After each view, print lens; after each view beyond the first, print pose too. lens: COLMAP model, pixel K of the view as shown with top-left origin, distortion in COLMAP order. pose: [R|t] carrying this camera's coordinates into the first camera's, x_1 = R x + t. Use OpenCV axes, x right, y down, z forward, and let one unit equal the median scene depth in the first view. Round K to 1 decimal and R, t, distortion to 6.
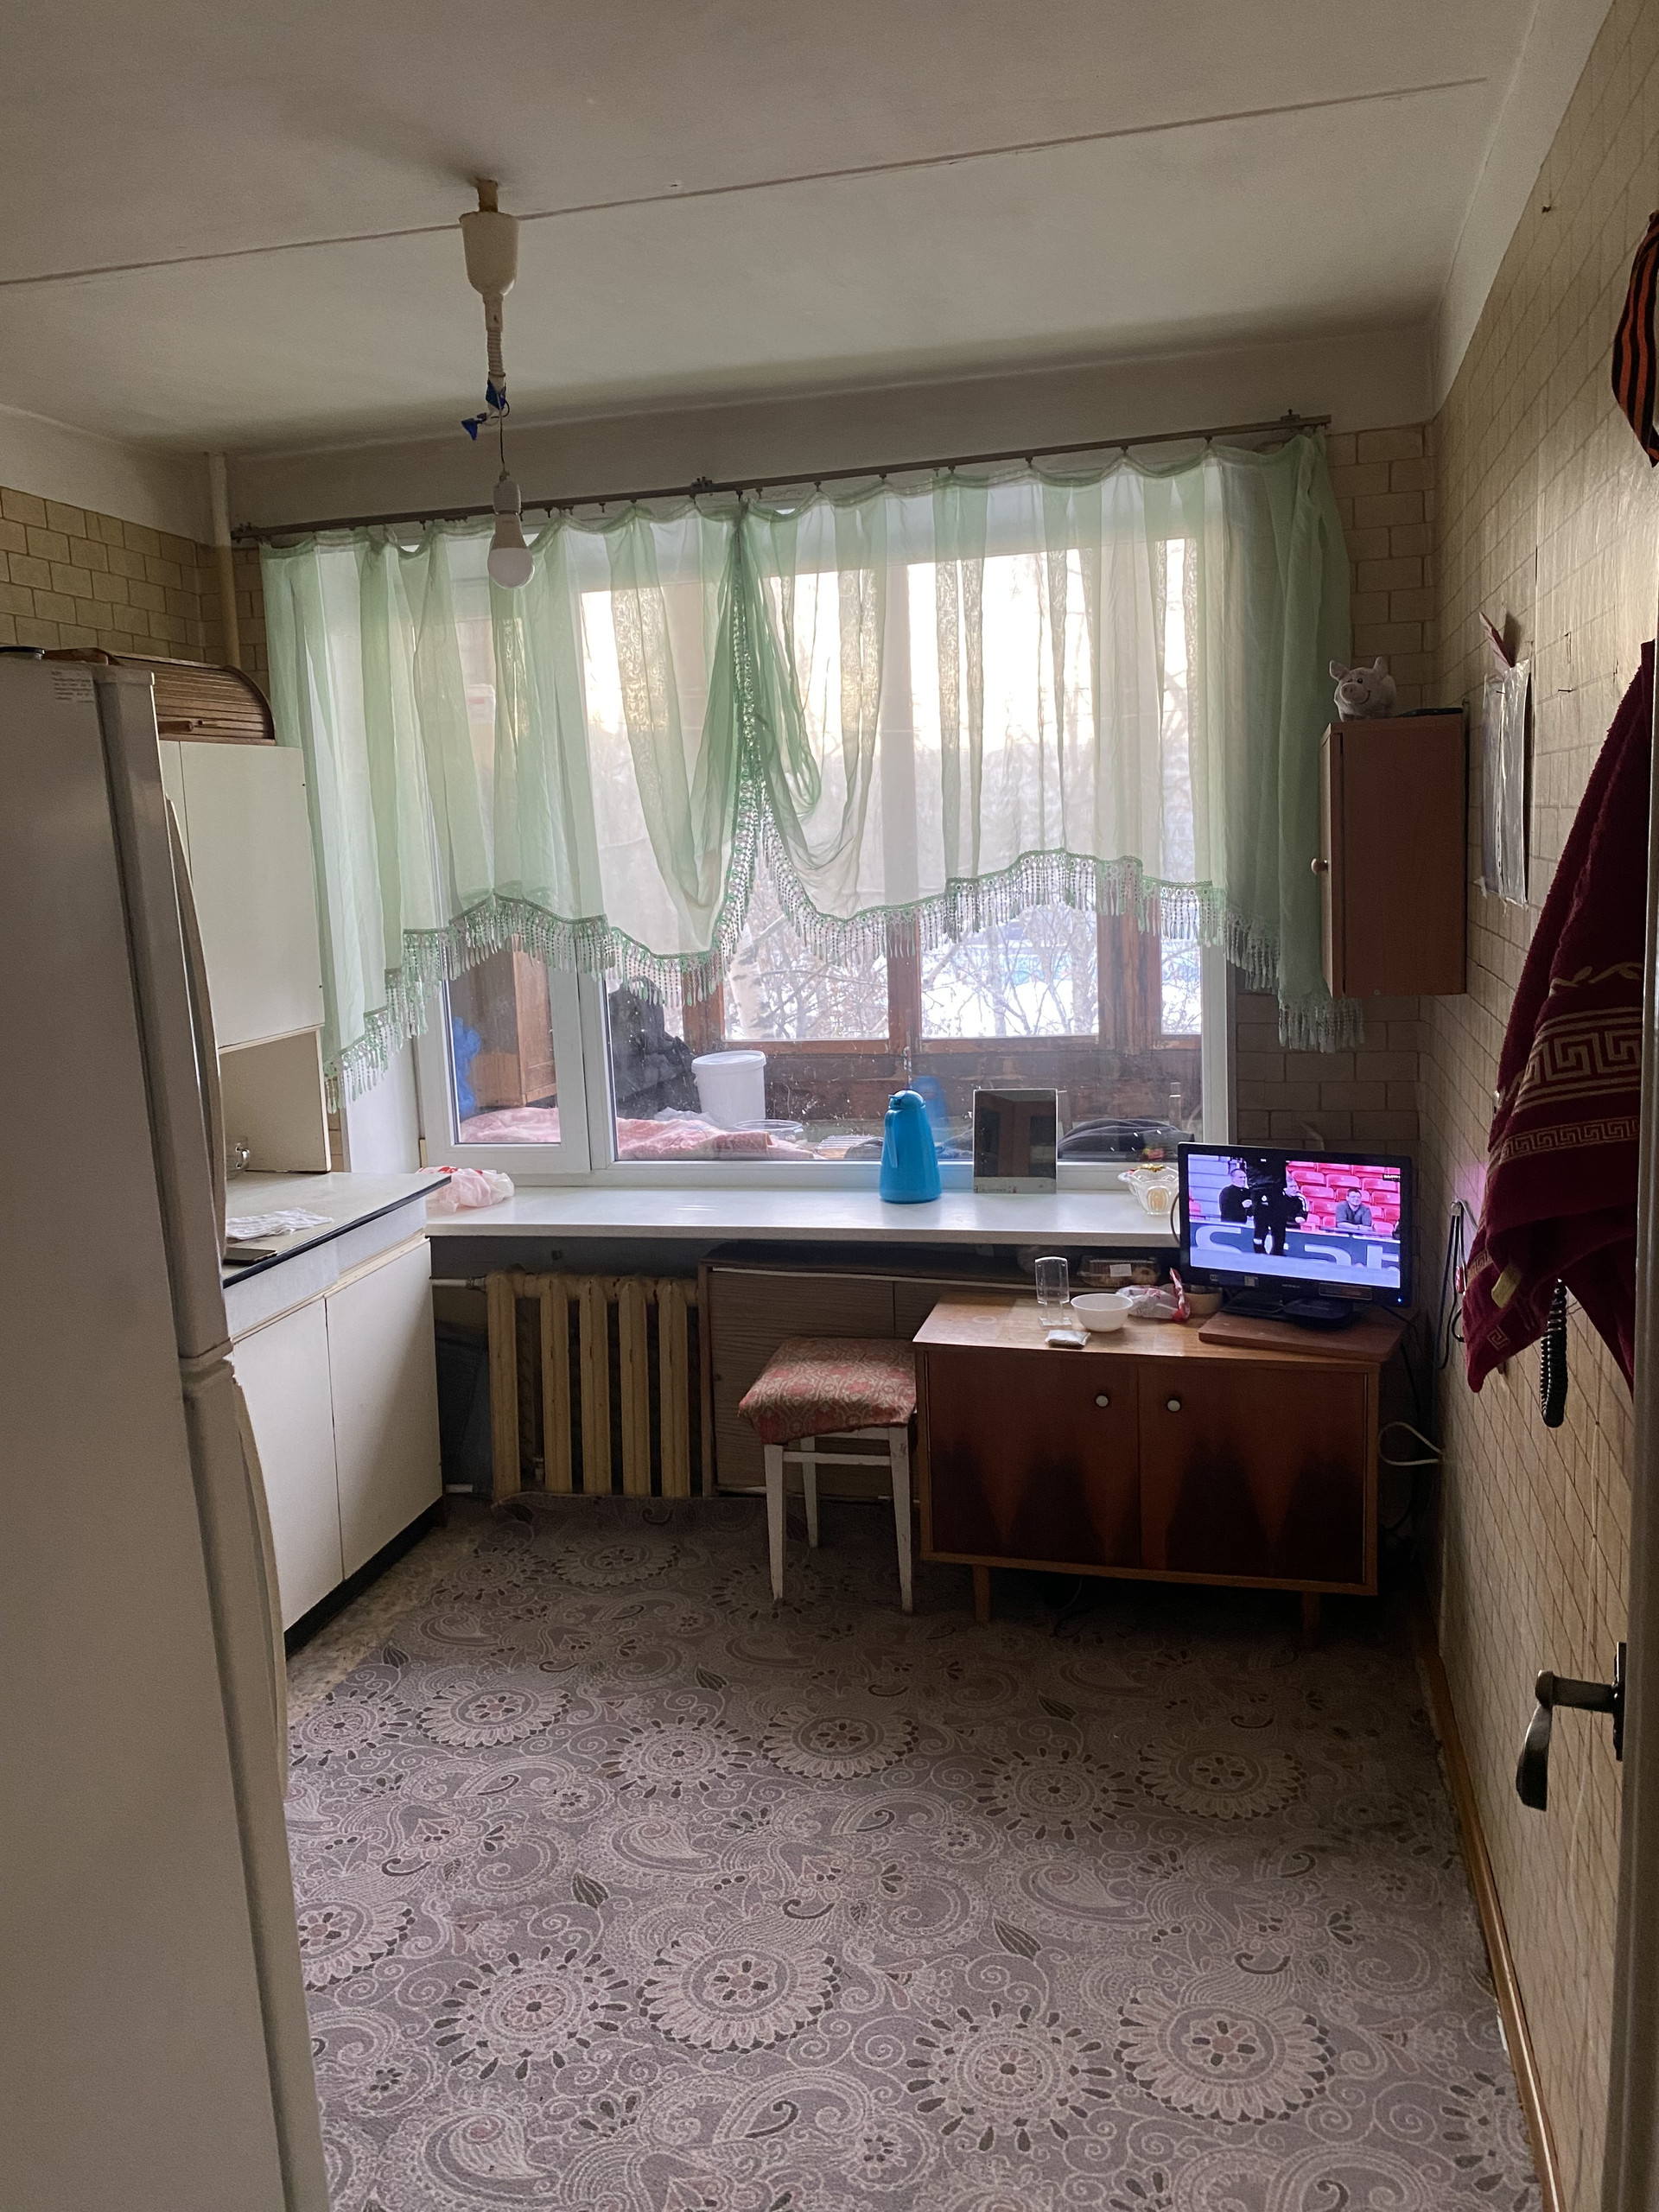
lens RADIAL K [[1705.7, 0, 825.0], [0, 1705.7, 1100.3], [0, 0, 1]] dist [0.018436, -0.001583]
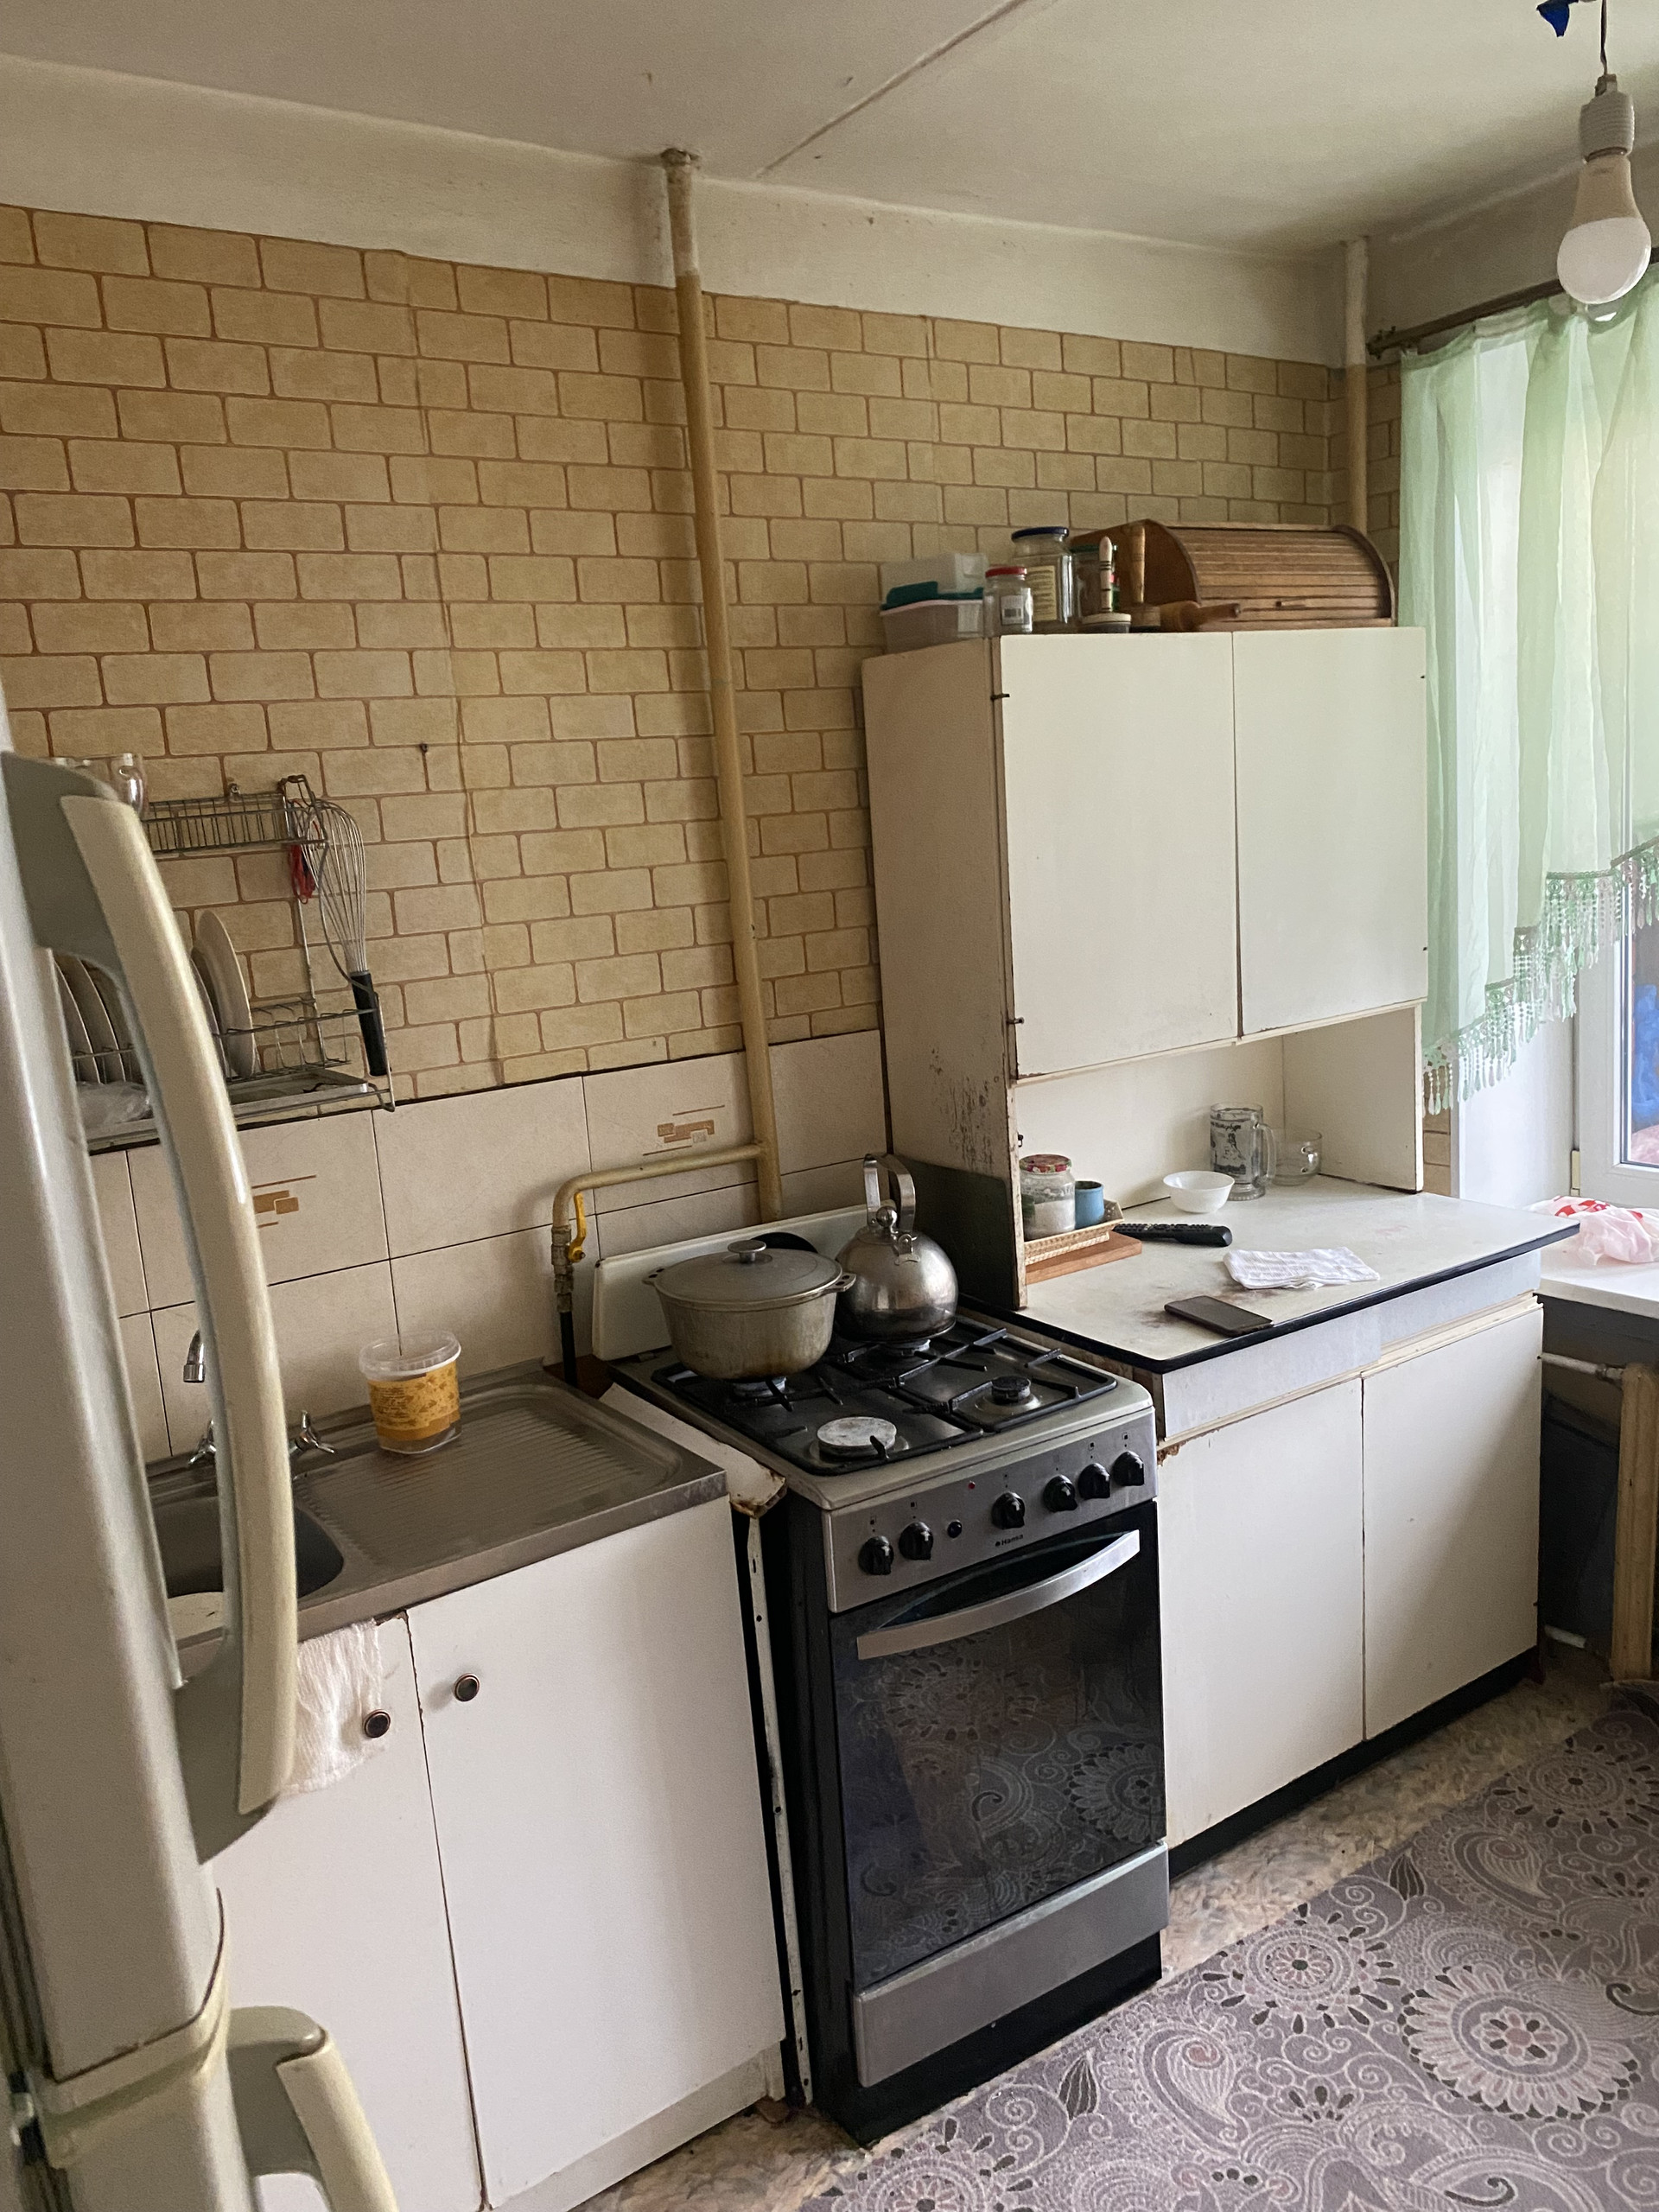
lens RADIAL K [[1705.7, 0, 843.5], [0, 1705.7, 1102.6], [0, 0, 1]] dist [0.018436, -0.001583]
pose [[0.745099, 0.104849, -0.658661, 0.016456], [-0.061995, 0.994178, 0.088127, -0.050222], [0.664066, -0.024830, 0.747261, 0.271458]]
